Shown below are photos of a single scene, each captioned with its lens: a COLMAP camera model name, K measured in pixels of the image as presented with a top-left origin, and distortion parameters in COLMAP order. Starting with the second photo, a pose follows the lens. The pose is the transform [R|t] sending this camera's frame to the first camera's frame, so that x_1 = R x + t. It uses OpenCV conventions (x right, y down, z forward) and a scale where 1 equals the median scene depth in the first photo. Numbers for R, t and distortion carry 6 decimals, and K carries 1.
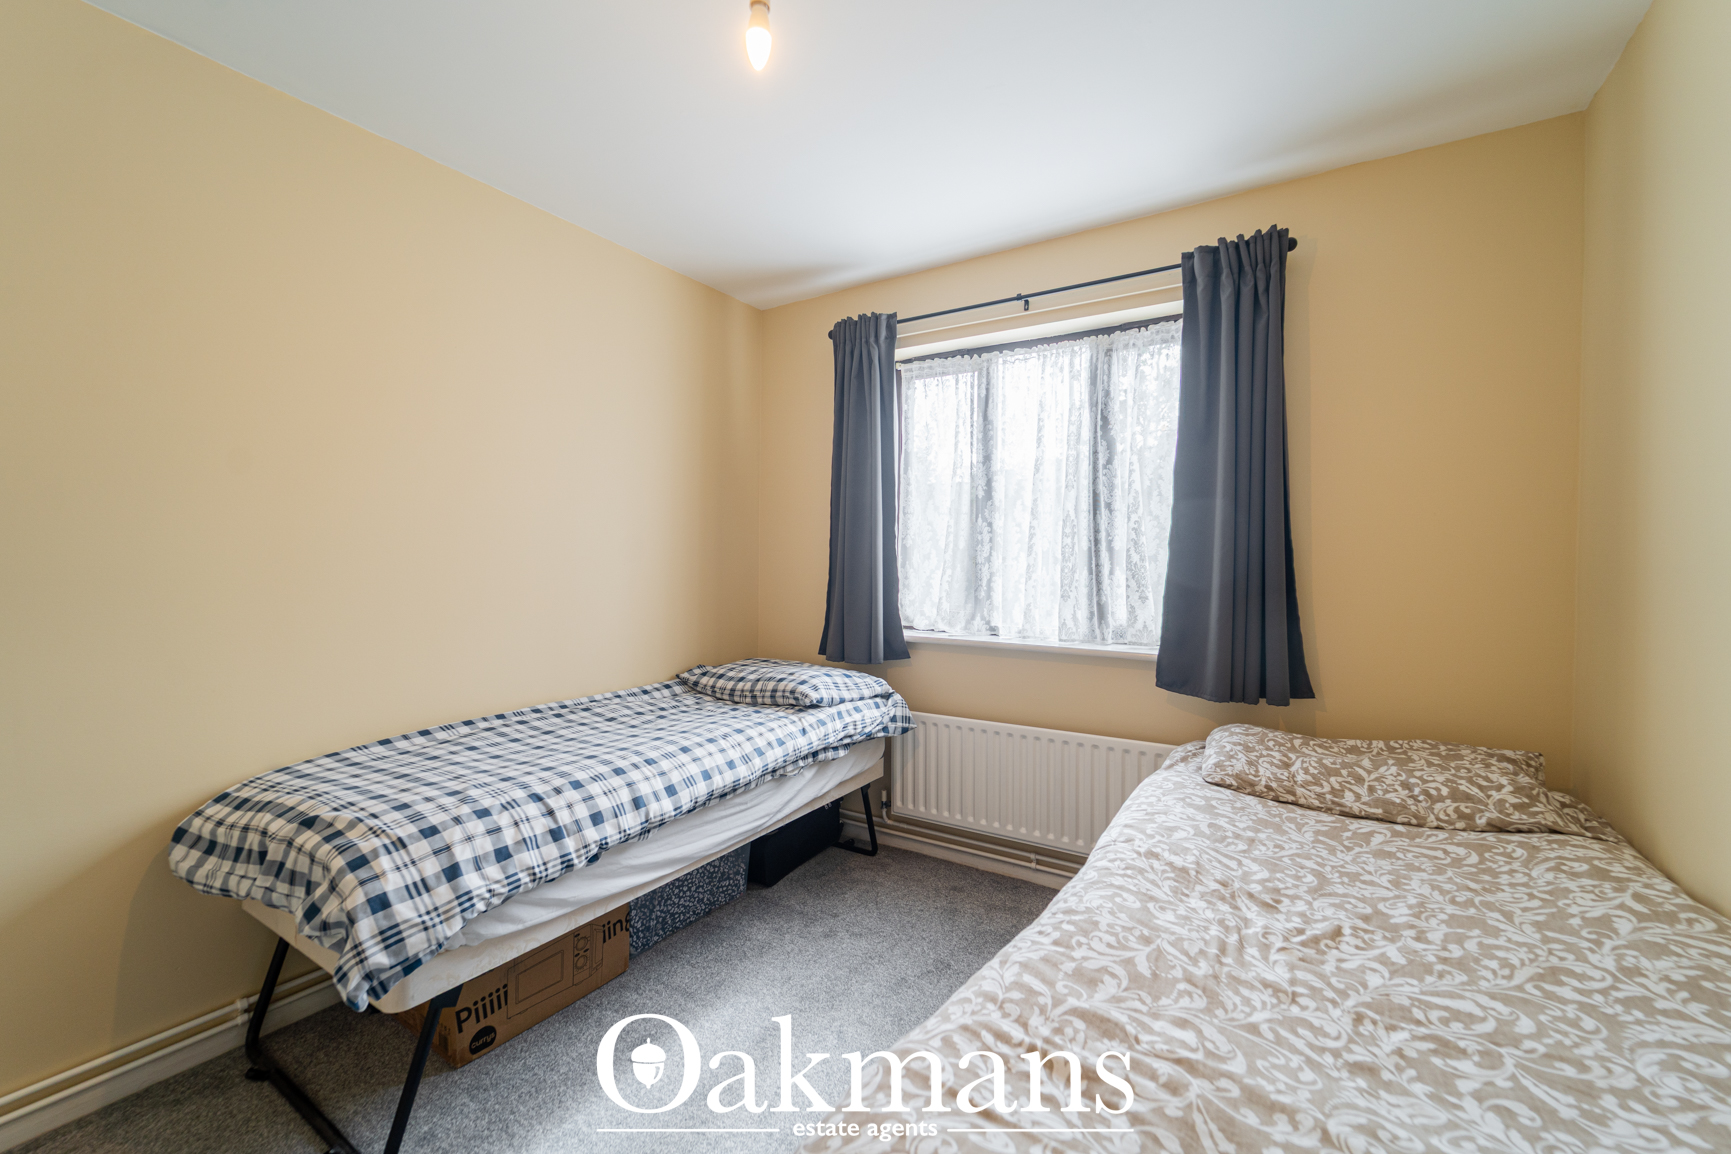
lens RADIAL K [[694.8, 0, 863.3], [0, 694.8, 567.9], [0, 0, 1]] dist [0.006206, -0.004221]
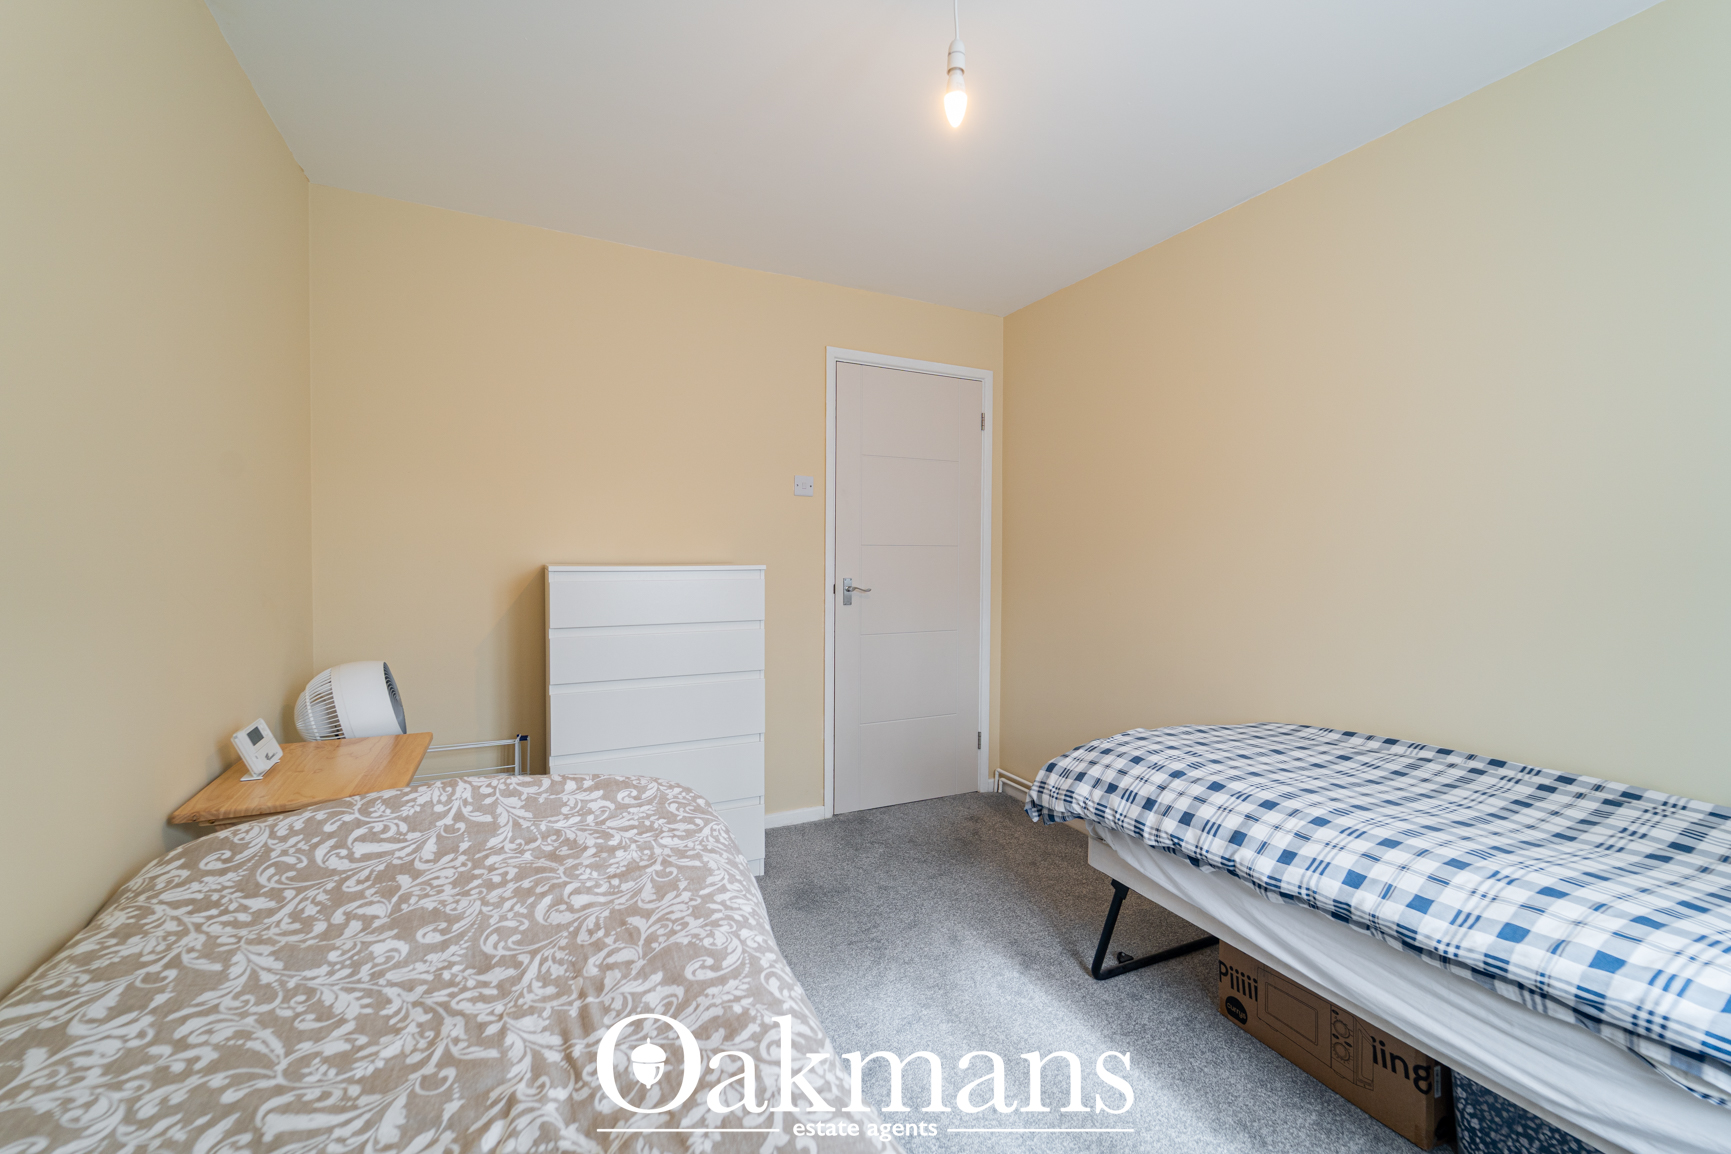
lens RADIAL K [[694.8, 0, 863.3], [0, 694.8, 567.9], [0, 0, 1]] dist [0.006206, -0.004221]
pose [[-0.515860, 0.006862, -0.856645, 0.643316], [-0.023178, 0.999490, 0.021964, -0.001159], [0.856359, 0.031186, -0.515438, 1.039435]]
